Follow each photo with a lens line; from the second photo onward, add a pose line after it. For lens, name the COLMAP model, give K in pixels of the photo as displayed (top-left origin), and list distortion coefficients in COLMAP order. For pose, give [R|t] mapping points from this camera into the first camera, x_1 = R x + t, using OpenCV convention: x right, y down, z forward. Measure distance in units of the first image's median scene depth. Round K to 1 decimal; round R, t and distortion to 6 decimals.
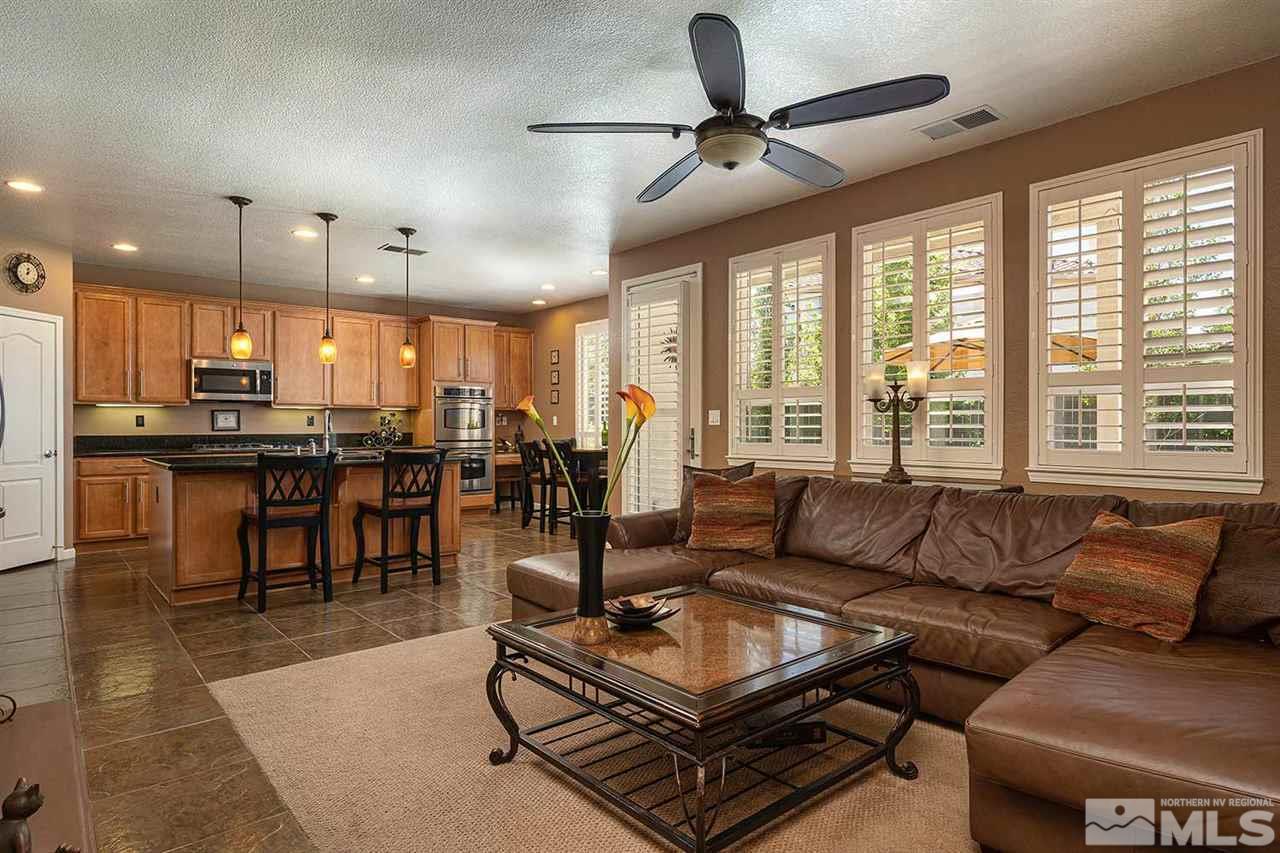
lens RADIAL K [[694.2, 0, 628.0], [0, 694.2, 425.4], [0, 0, 1]] dist [0.002756, 0.001446]
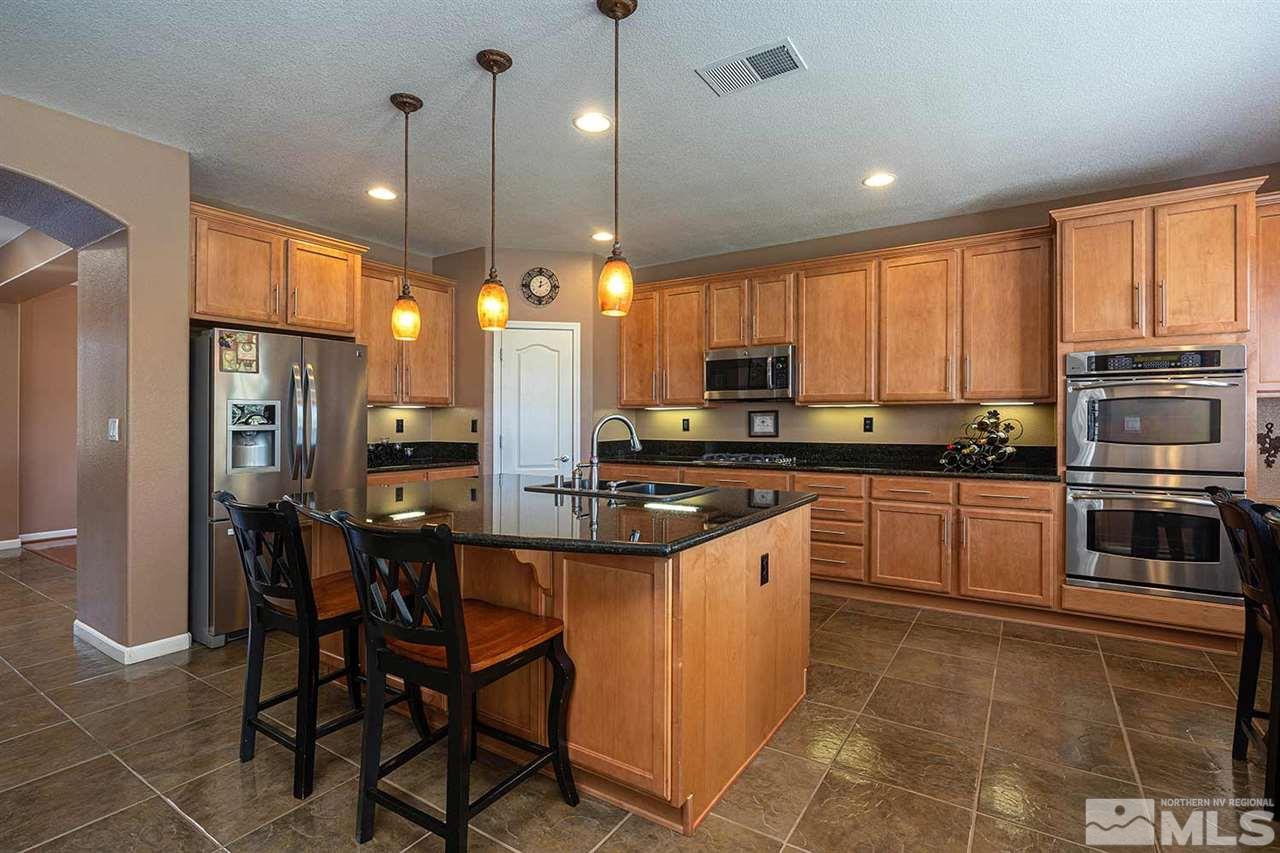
lens RADIAL K [[607.9, 0, 637.0], [0, 607.9, 418.6], [0, 0, 1]] dist [-0.012245, -0.000533]
pose [[0.294543, -0.001034, -0.955638, 0.047403], [0.003529, 0.999994, 0.000006, -0.016199], [0.955632, -0.003374, 0.294545, 0.760535]]
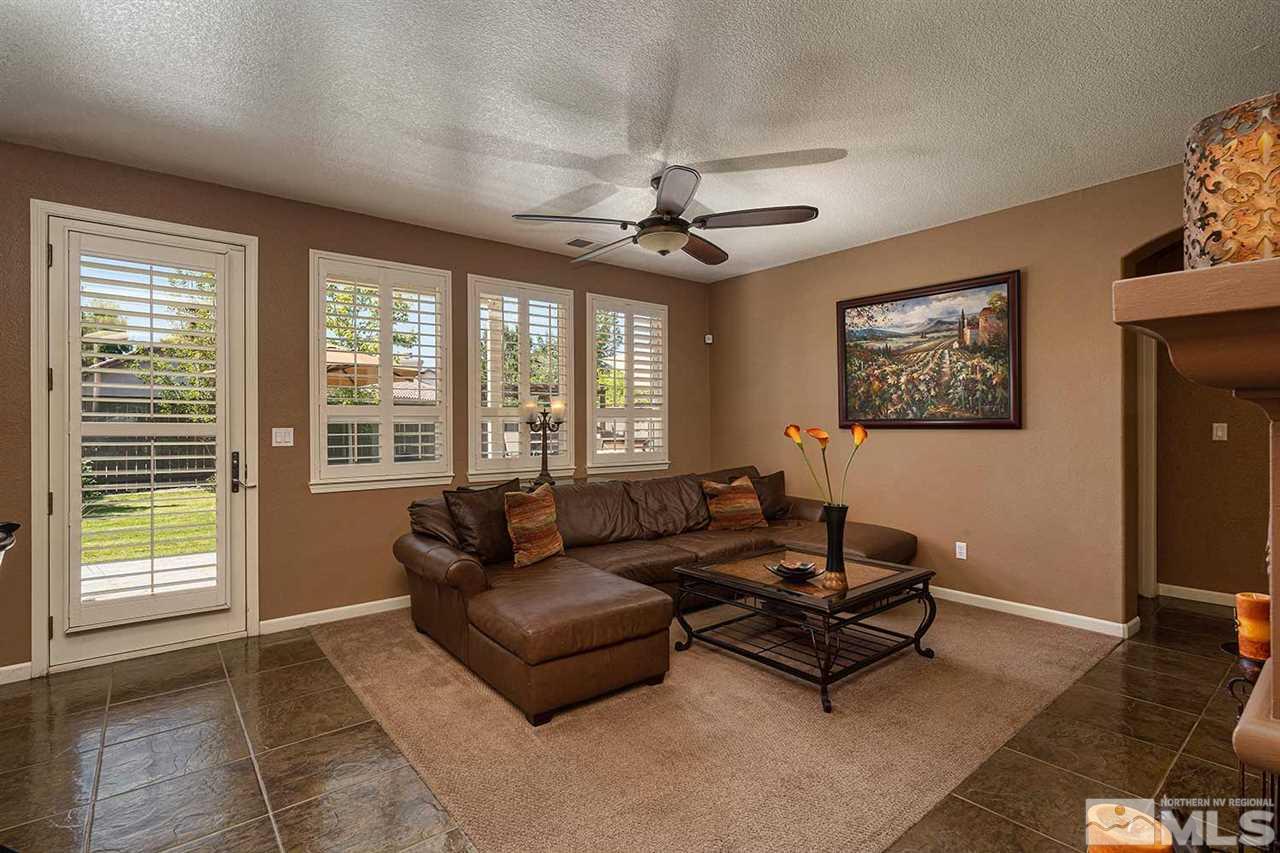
lens RADIAL K [[607.9, 0, 635.9], [0, 607.9, 424.5], [0, 0, 1]] dist [-0.012245, -0.000533]
pose [[0.010500, 0.002464, 0.999942, -0.476092], [0.004953, 0.999985, -0.002516, -0.017657], [-0.999933, 0.004979, 0.010488, 0.480364]]
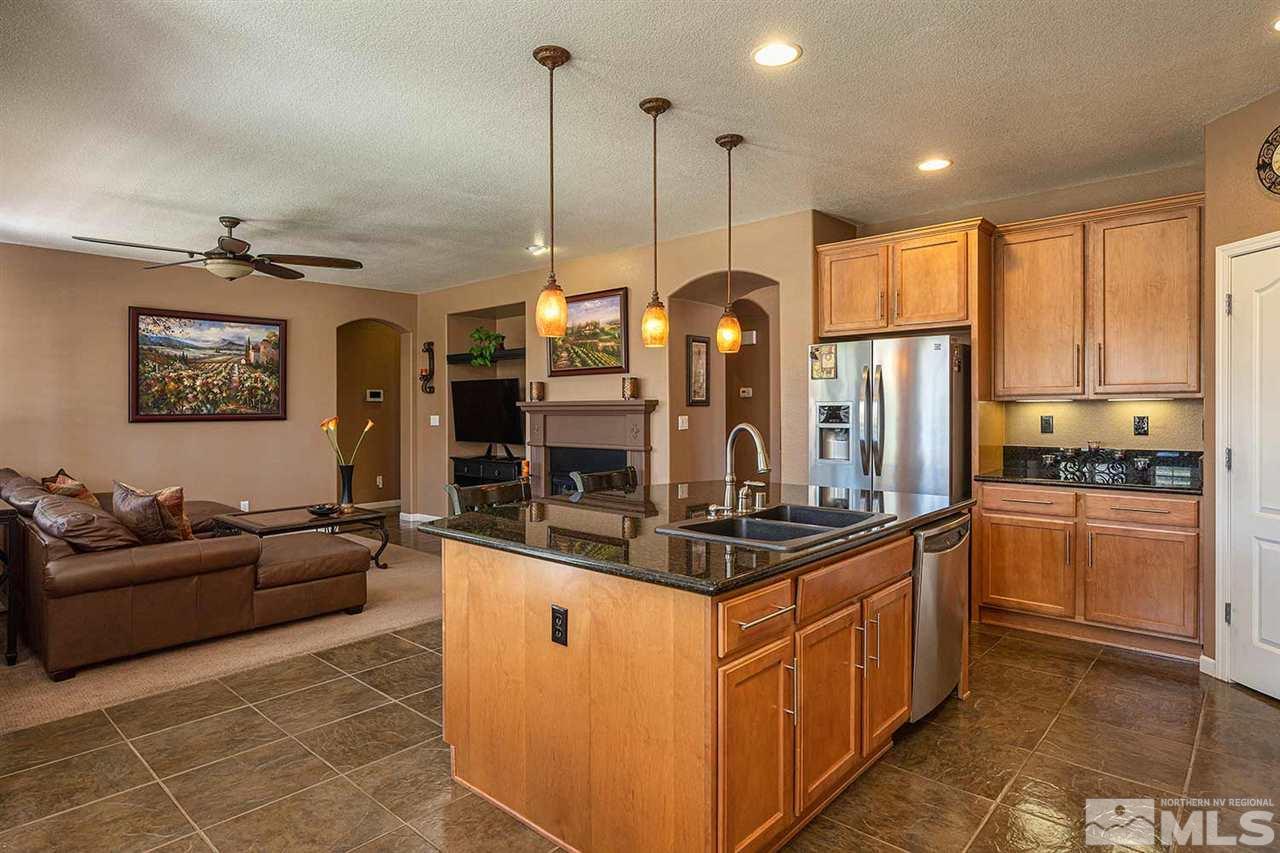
lens RADIAL K [[694.2, 0, 643.2], [0, 694.2, 405.5], [0, 0, 1]] dist [0.002756, 0.001446]
pose [[-0.990244, 0.007441, -0.139147, -0.272783], [0.007671, 0.999970, -0.001115, -0.030704], [0.139135, -0.002171, -0.990271, 1.276696]]
